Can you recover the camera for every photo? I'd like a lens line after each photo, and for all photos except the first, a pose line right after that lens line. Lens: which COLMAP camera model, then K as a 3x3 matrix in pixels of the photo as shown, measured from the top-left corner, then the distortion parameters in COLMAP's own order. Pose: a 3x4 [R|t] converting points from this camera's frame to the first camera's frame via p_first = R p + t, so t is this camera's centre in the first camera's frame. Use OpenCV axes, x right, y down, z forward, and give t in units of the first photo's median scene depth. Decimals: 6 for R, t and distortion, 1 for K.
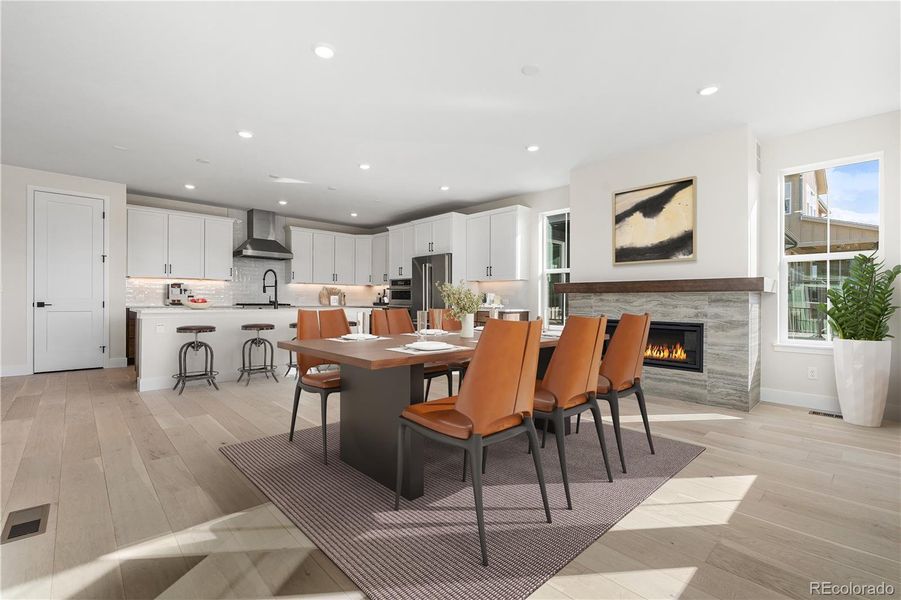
lens RADIAL K [[408.2, 0, 450.0], [0, 408.2, 303.3], [0, 0, 1]] dist [0.010287, -0.000294]
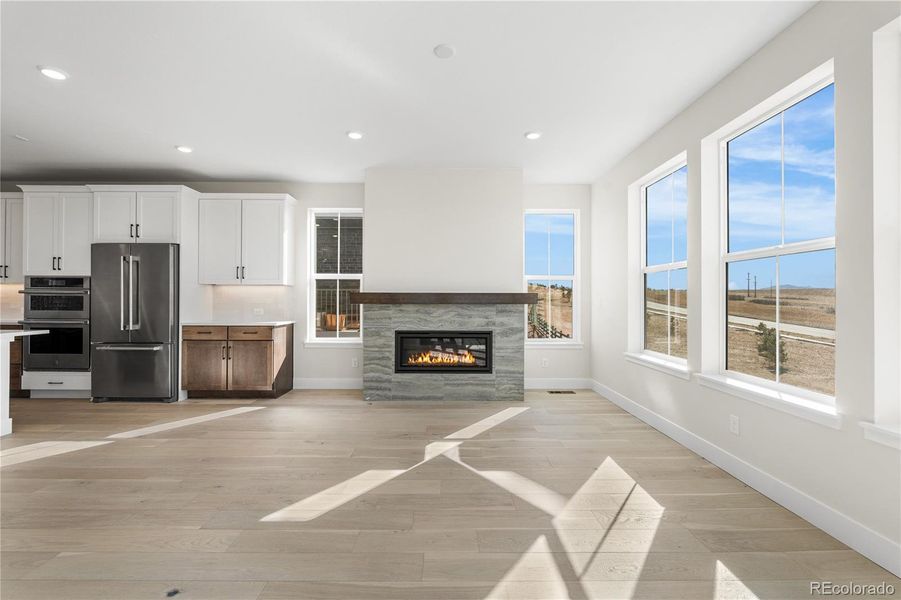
lens RADIAL K [[400.9, 0, 452.2], [0, 400.9, 295.9], [0, 0, 1]] dist [-0.010317, 0.000088]
pose [[0.672248, 0.002848, 0.740321, -0.197014], [0.005573, 0.999945, -0.008907, -0.026909], [-0.740305, 0.010114, 0.672195, 0.211602]]
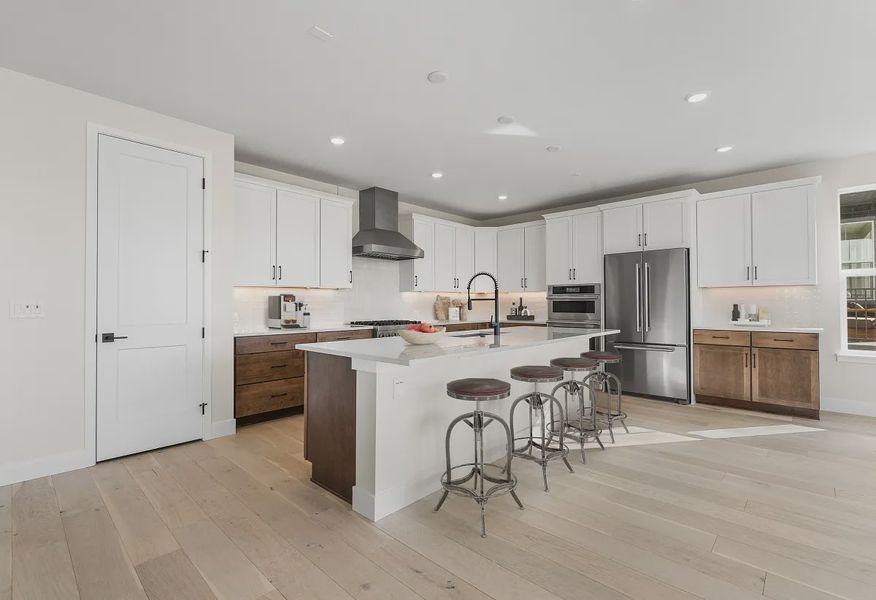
lens RADIAL K [[400.2, 0, 438.0], [0, 400.2, 300.0], [0, 0, 1]] dist [-0.001115, -0.000378]
pose [[0.997490, -0.010087, 0.070080, -0.502460], [0.011238, 0.999808, -0.016042, -0.028801], [-0.069905, 0.016790, 0.997412, 0.368327]]
